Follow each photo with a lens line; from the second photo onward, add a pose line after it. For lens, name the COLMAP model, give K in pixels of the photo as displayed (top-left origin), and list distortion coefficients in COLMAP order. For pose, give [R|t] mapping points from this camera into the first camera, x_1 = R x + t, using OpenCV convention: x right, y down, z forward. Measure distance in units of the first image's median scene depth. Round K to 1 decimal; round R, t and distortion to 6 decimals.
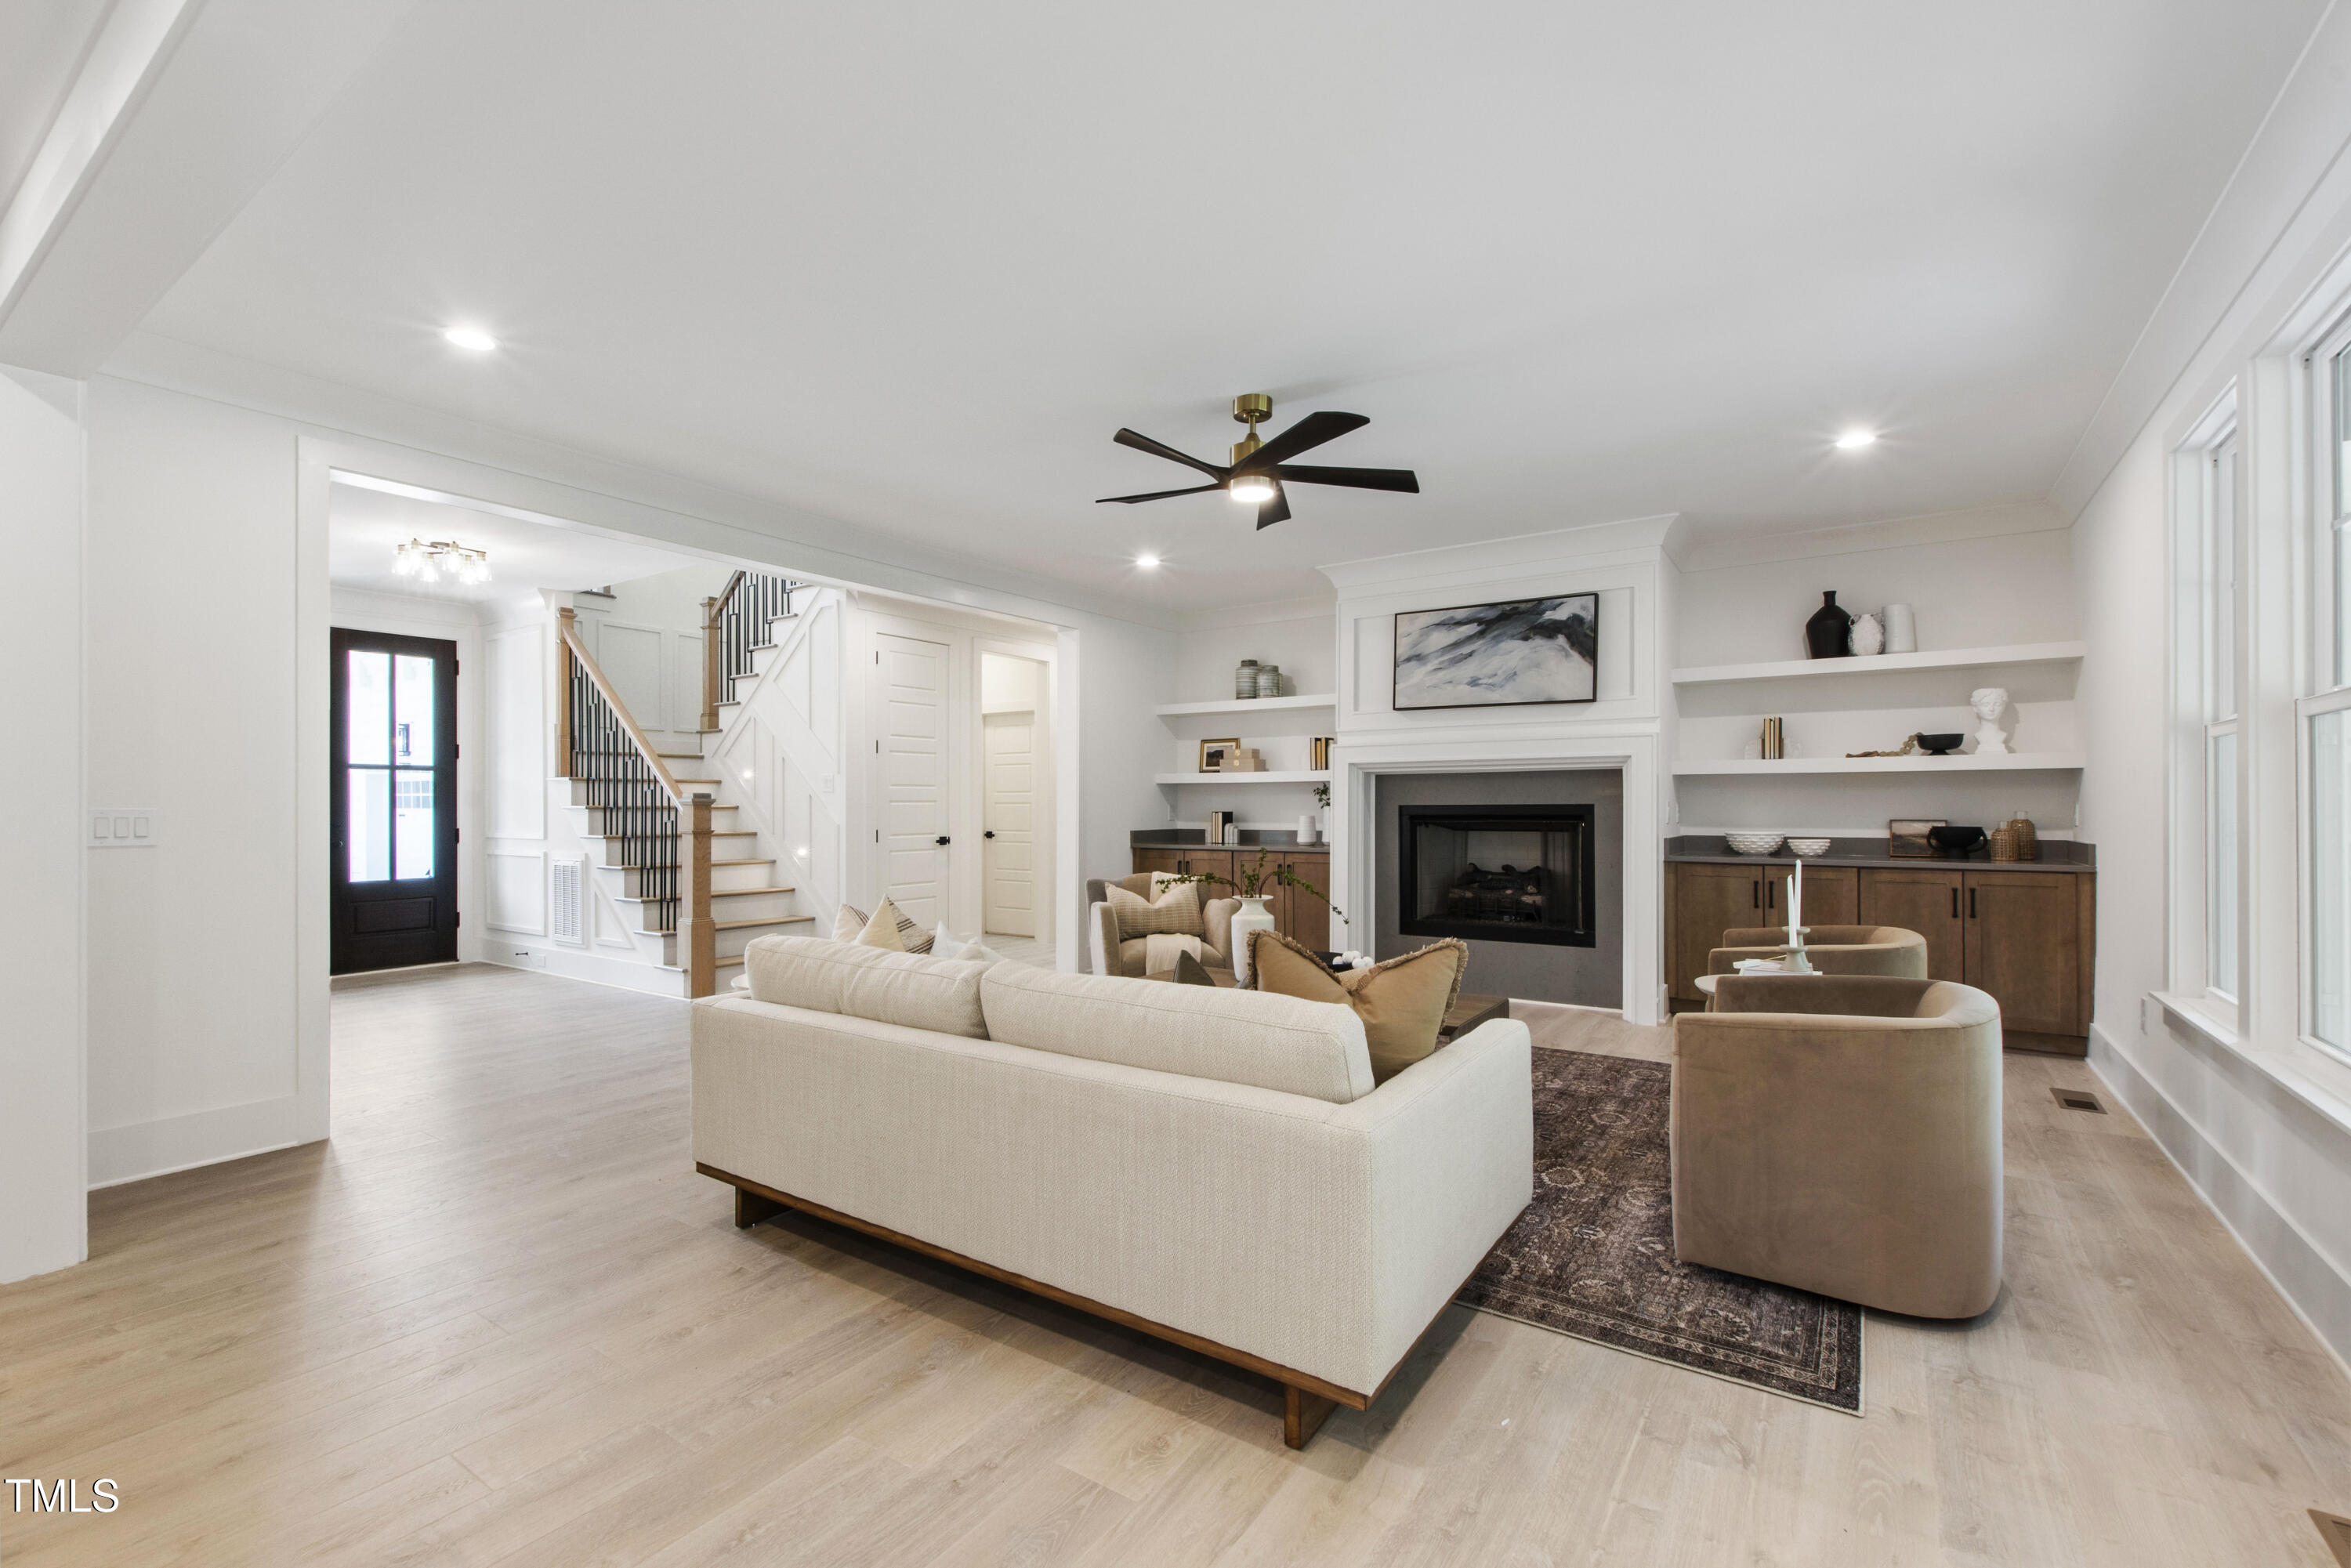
lens RADIAL K [[1032.5, 0, 1187.5], [0, 1032.5, 792.5], [0, 0, 1]] dist [0.005013, -0.003487]
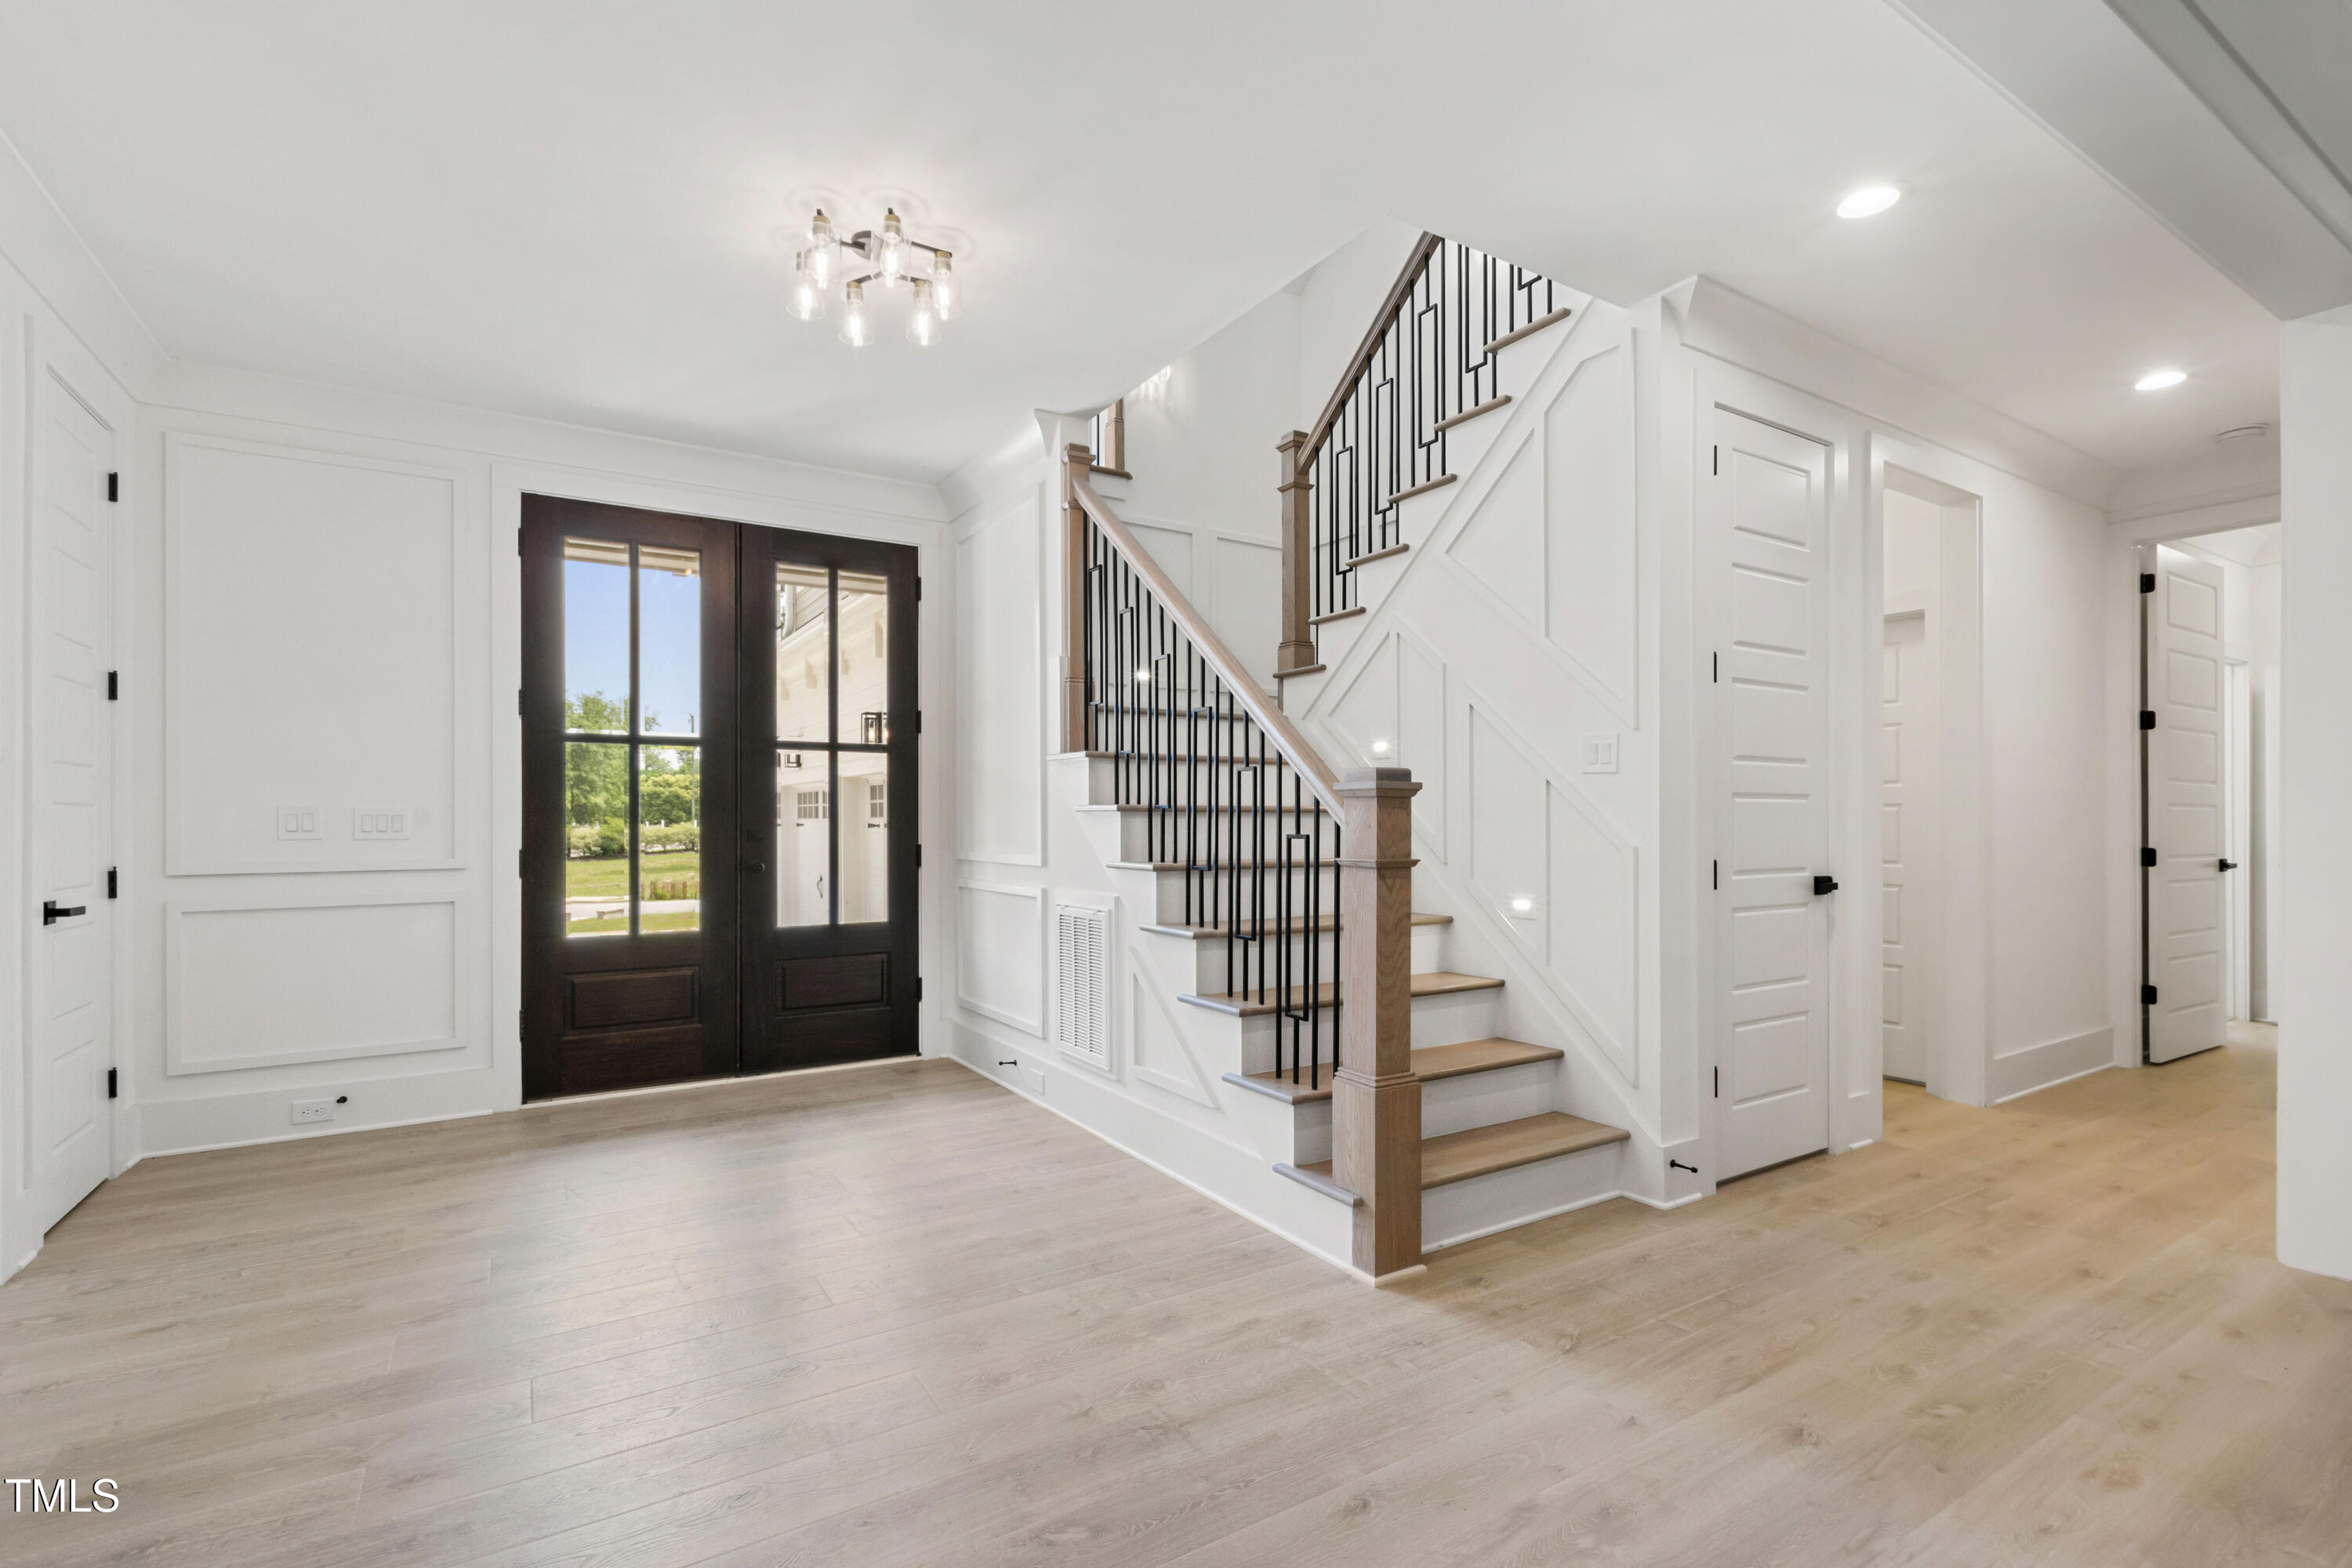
lens RADIAL K [[1033.0, 0, 1155.4], [0, 1033.0, 804.7], [0, 0, 1]] dist [0.005013, -0.003487]
pose [[0.915099, -0.003824, -0.403211, -0.340116], [0.001743, 0.999983, -0.005528, 0.015053], [0.403225, 0.004356, 0.915091, 0.512149]]
